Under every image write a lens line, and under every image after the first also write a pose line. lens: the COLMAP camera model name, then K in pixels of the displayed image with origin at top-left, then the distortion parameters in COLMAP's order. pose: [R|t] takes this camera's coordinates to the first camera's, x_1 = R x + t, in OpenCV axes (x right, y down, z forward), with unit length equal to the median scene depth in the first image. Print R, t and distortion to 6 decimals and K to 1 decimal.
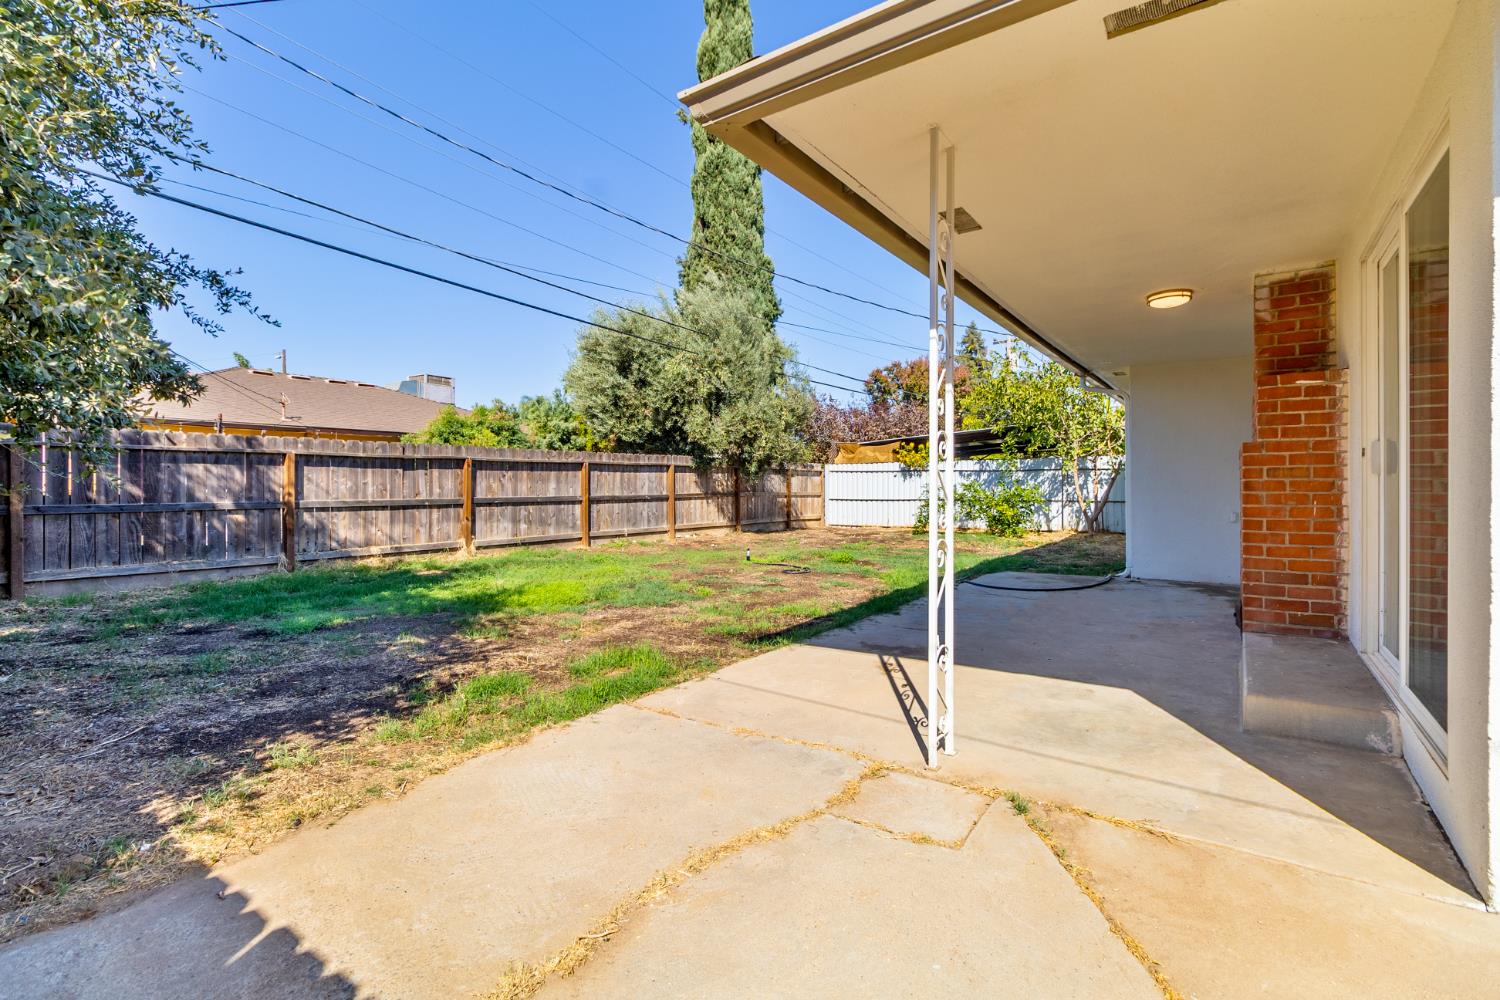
lens RADIAL K [[693.0, 0, 752.1], [0, 693.0, 487.1], [0, 0, 1]] dist [-0.001569, -0.000467]
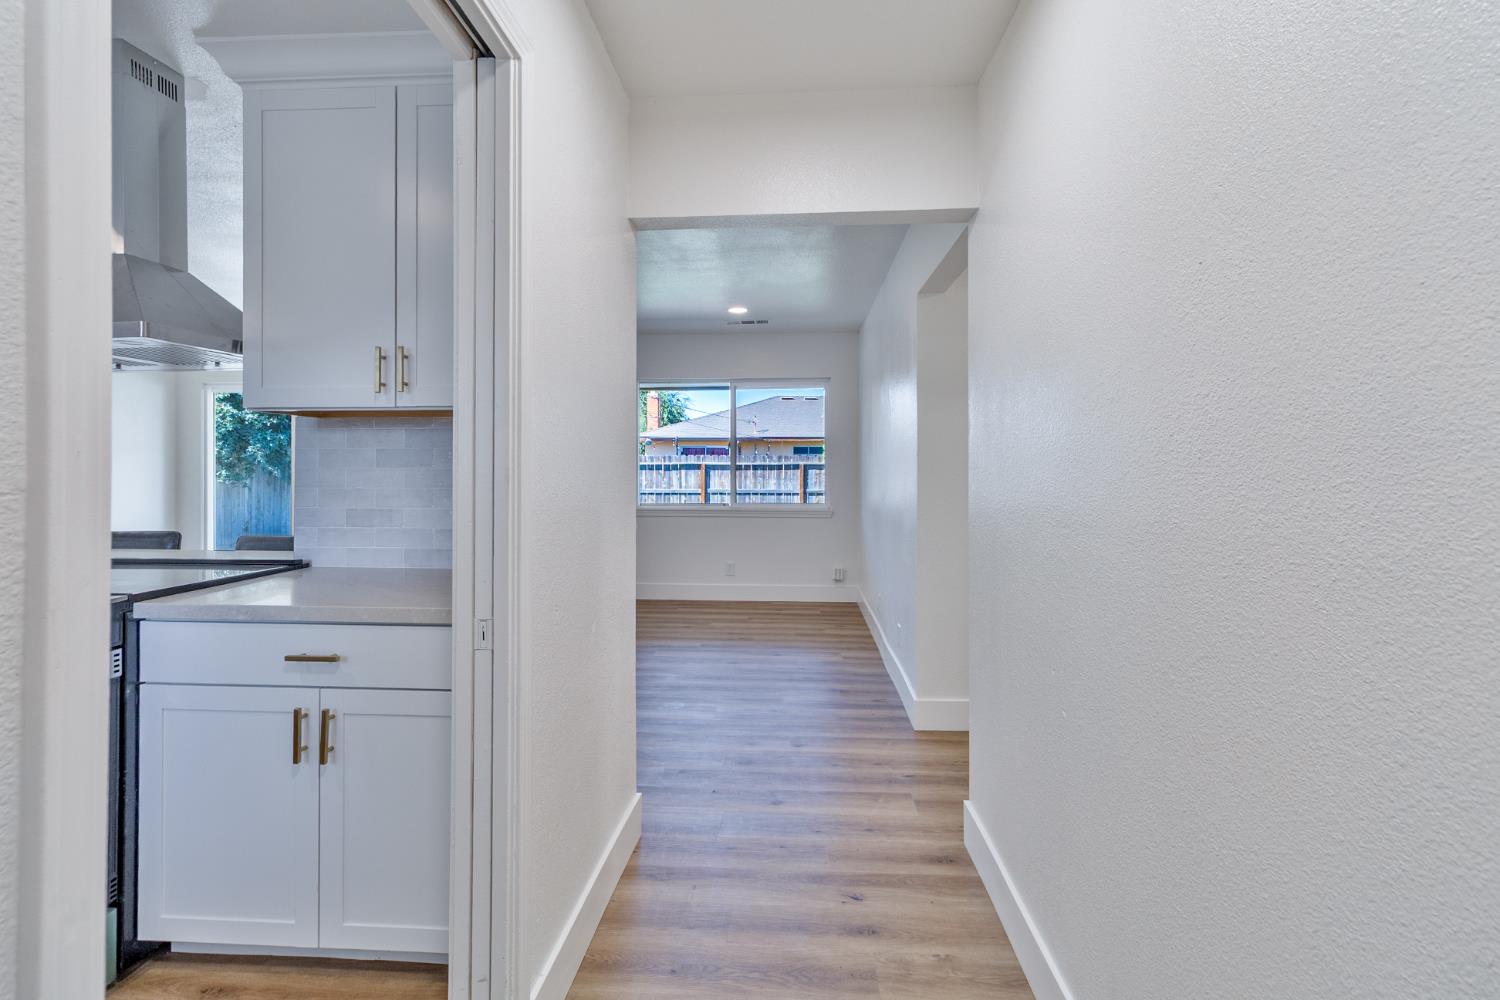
lens RADIAL K [[705.2, 0, 751.6], [0, 705.2, 477.4], [0, 0, 1]] dist [-0.001164, 0.000045]
pose [[0.529307, 0.010001, -0.848371, 0.982366], [-0.007664, 0.999946, 0.007006, -0.022635], [0.848395, 0.002793, 0.529356, 0.263086]]
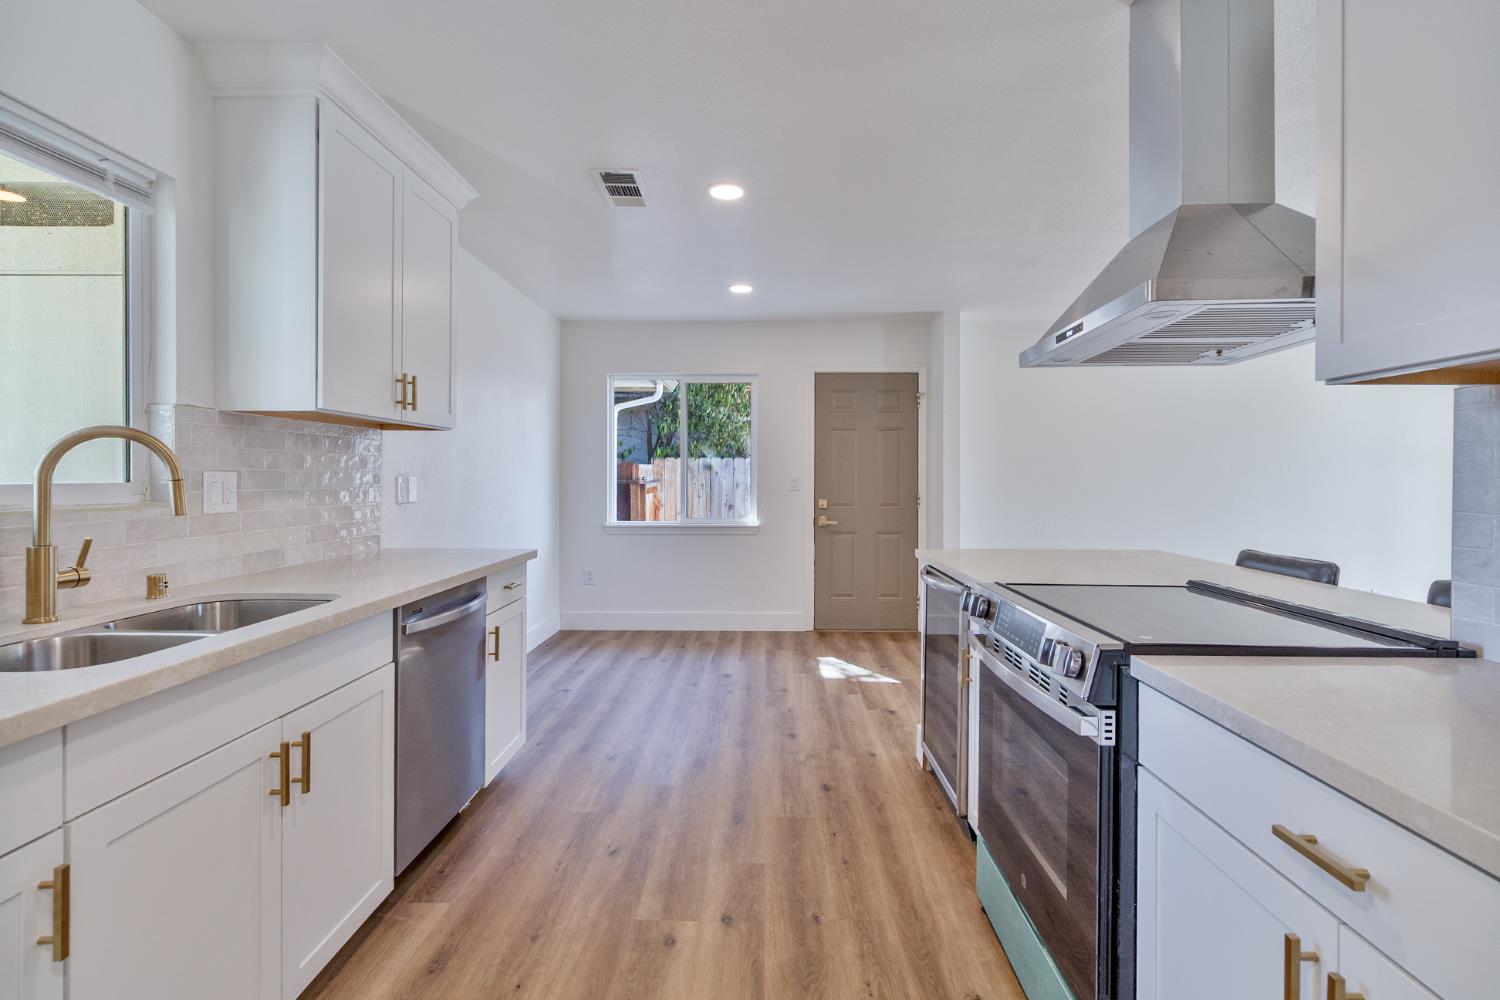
lens RADIAL K [[705.2, 0, 751.6], [0, 705.2, 477.4], [0, 0, 1]] dist [-0.001164, 0.000045]
pose [[-0.826317, -0.006741, -0.563165, 0.897139], [-0.011140, 0.999928, 0.004377, -0.022288], [0.563096, 0.009890, -0.826333, 0.291244]]
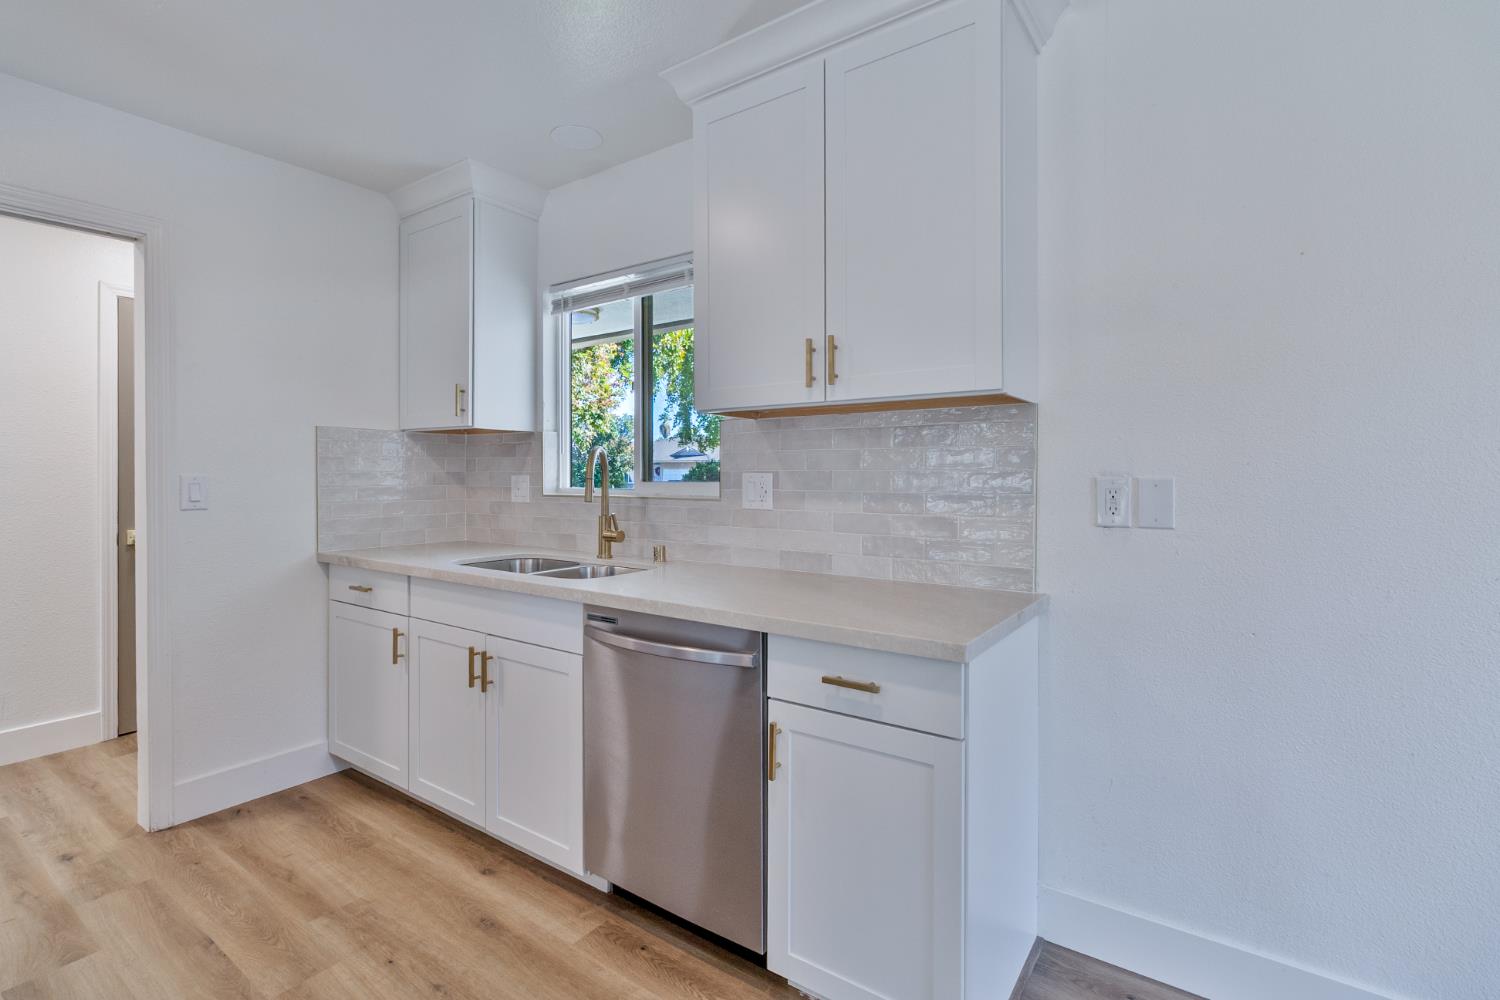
lens RADIAL K [[705.2, 0, 751.6], [0, 705.2, 477.4], [0, 0, 1]] dist [-0.001164, 0.000045]
pose [[0.003756, -0.005342, 0.999979, 0.689759], [0.005072, 0.999973, 0.005323, -0.021204], [-0.999980, 0.005052, 0.003783, 0.050854]]
